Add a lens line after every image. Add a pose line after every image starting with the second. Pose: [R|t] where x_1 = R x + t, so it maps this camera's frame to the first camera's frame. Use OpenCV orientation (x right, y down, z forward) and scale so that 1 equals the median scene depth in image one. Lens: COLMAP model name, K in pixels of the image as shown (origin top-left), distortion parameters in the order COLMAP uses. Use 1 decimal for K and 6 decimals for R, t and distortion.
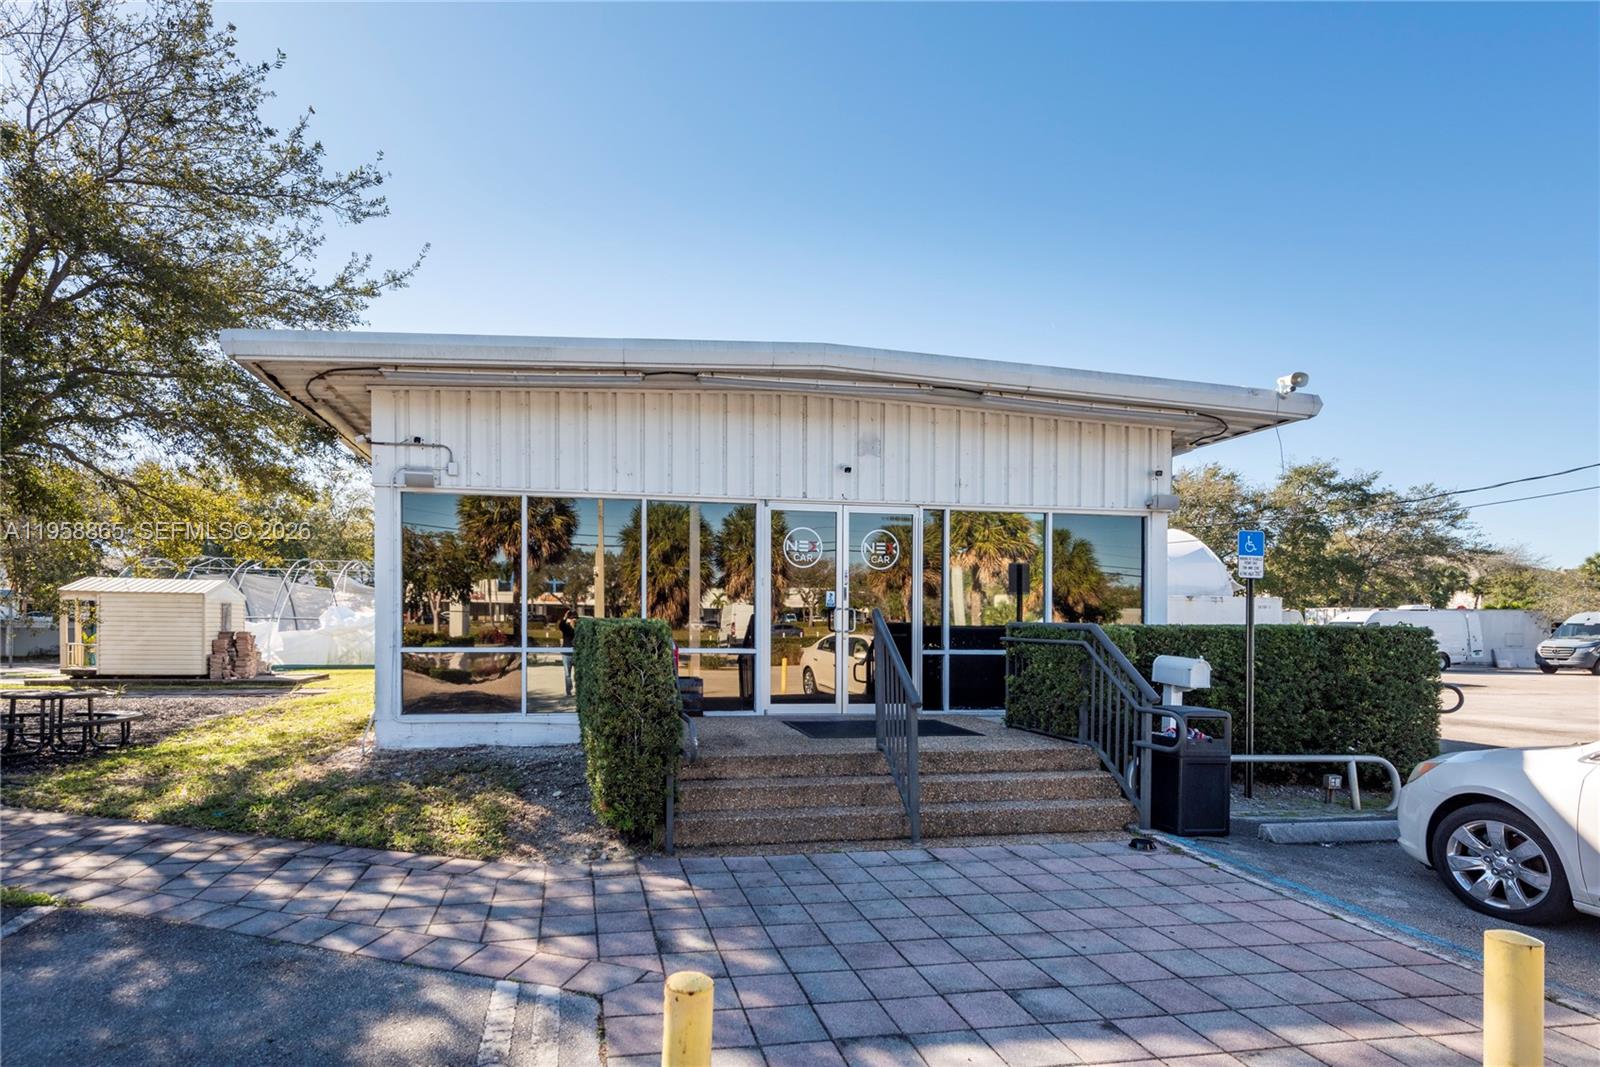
lens RADIAL K [[796.1, 0, 704.2], [0, 796.1, 627.4], [0, 0, 1]] dist [0.011183, -0.001153]
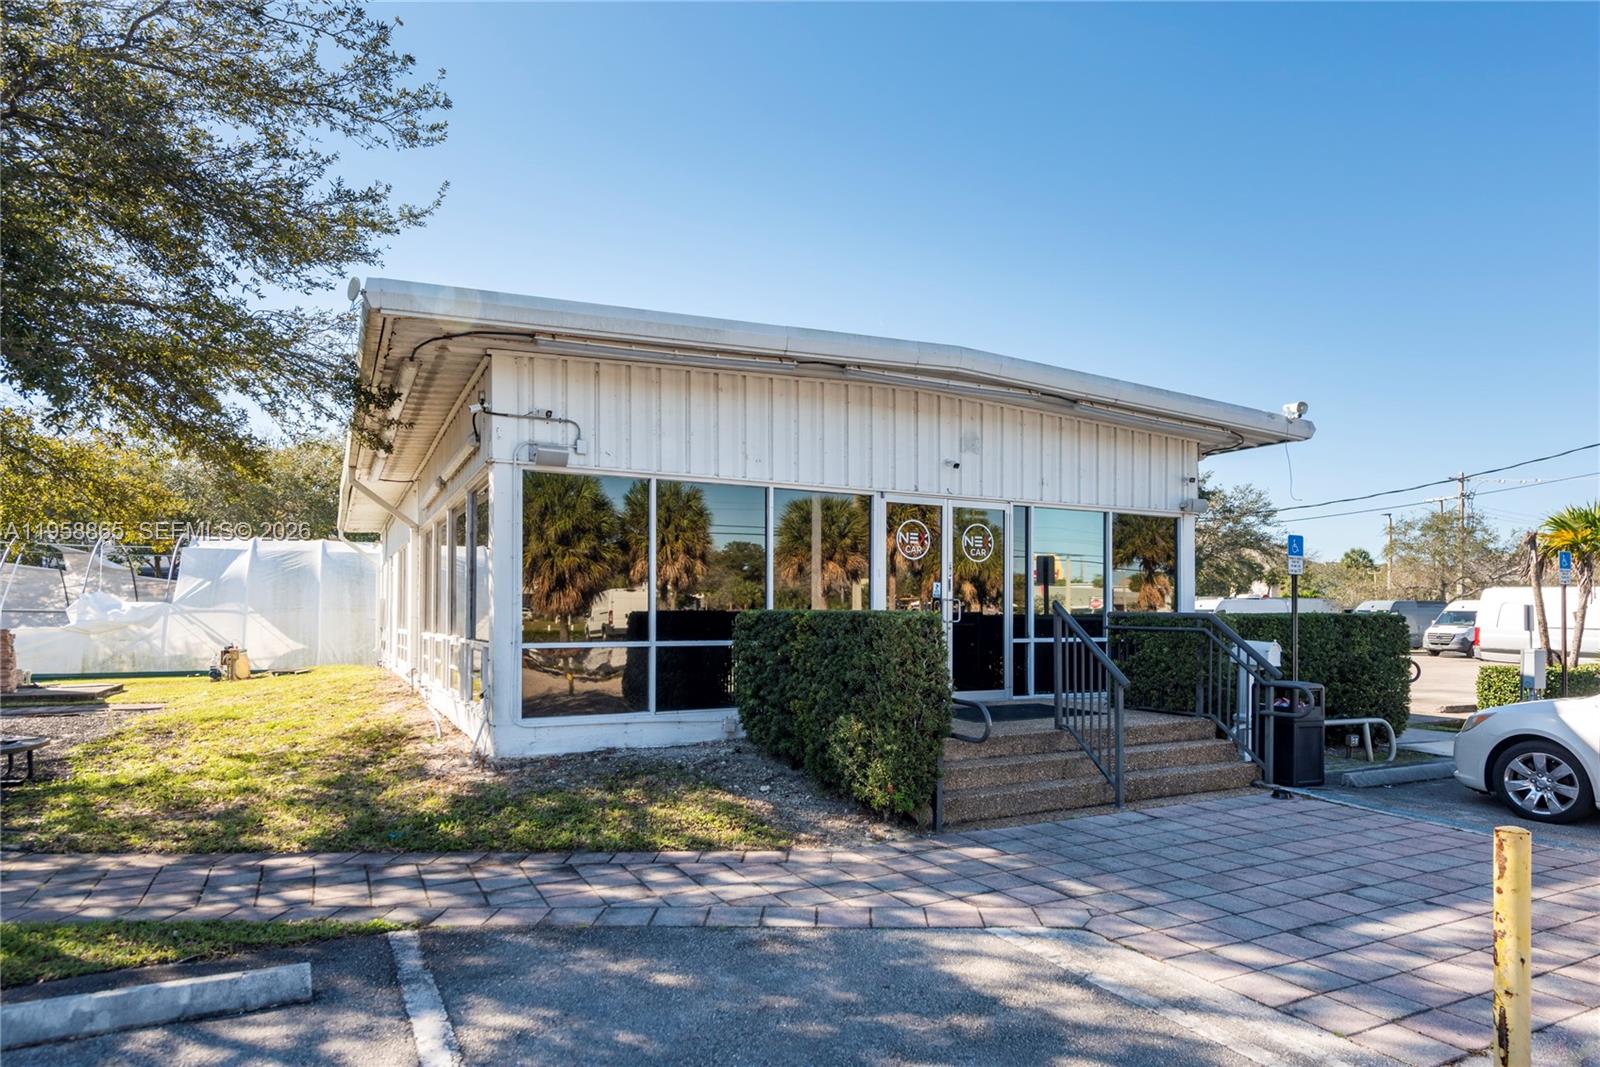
lens RADIAL K [[930.0, 0, 775.9], [0, 930.0, 614.6], [0, 0, 1]] dist [0.024483, -0.008051]
pose [[0.950645, -0.005579, 0.310232, -0.486487], [0.006744, 0.999974, -0.002681, -0.002934], [-0.310209, 0.004641, 0.950657, -0.092107]]
